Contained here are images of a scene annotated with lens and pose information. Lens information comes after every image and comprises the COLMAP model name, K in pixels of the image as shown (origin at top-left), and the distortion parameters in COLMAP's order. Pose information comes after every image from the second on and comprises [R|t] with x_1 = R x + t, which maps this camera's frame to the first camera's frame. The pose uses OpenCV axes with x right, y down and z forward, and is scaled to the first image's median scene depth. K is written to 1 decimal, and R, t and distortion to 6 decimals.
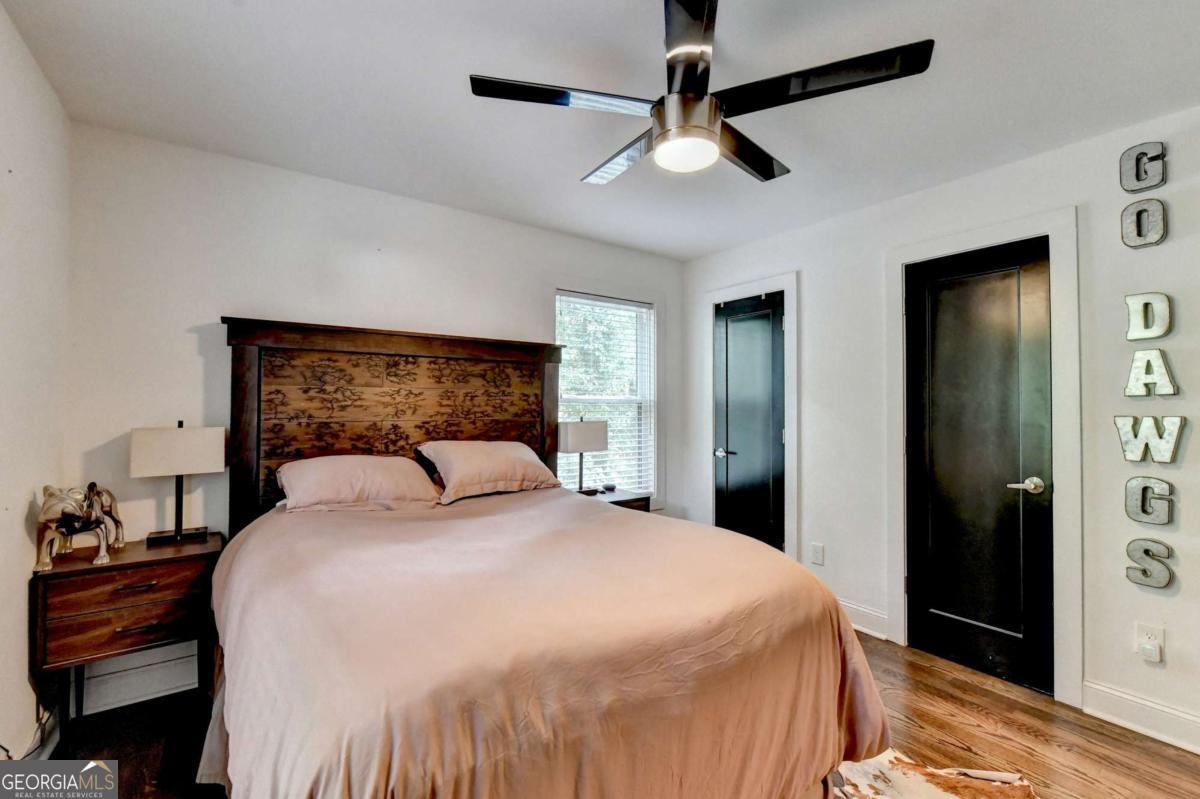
lens RADIAL K [[492.6, 0, 599.7], [0, 492.6, 402.3], [0, 0, 1]] dist [-0.000852, -0.000024]
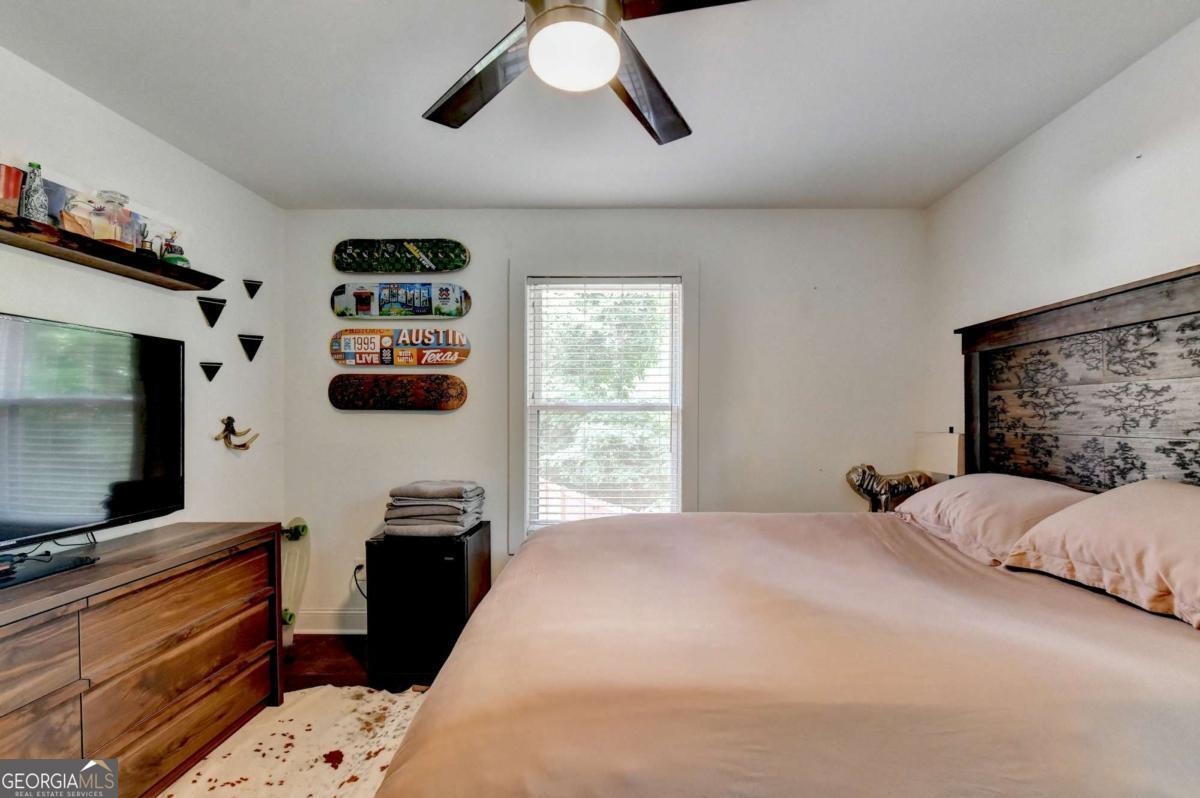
lens RADIAL K [[503.3, 0, 602.1], [0, 503.3, 411.9], [0, 0, 1]] dist [0.000464, 0.000043]
pose [[-0.618473, -0.003852, -0.785796, 0.490012], [0.013593, 0.999786, -0.015600, 0.008408], [0.785688, -0.020329, -0.618289, 0.931138]]
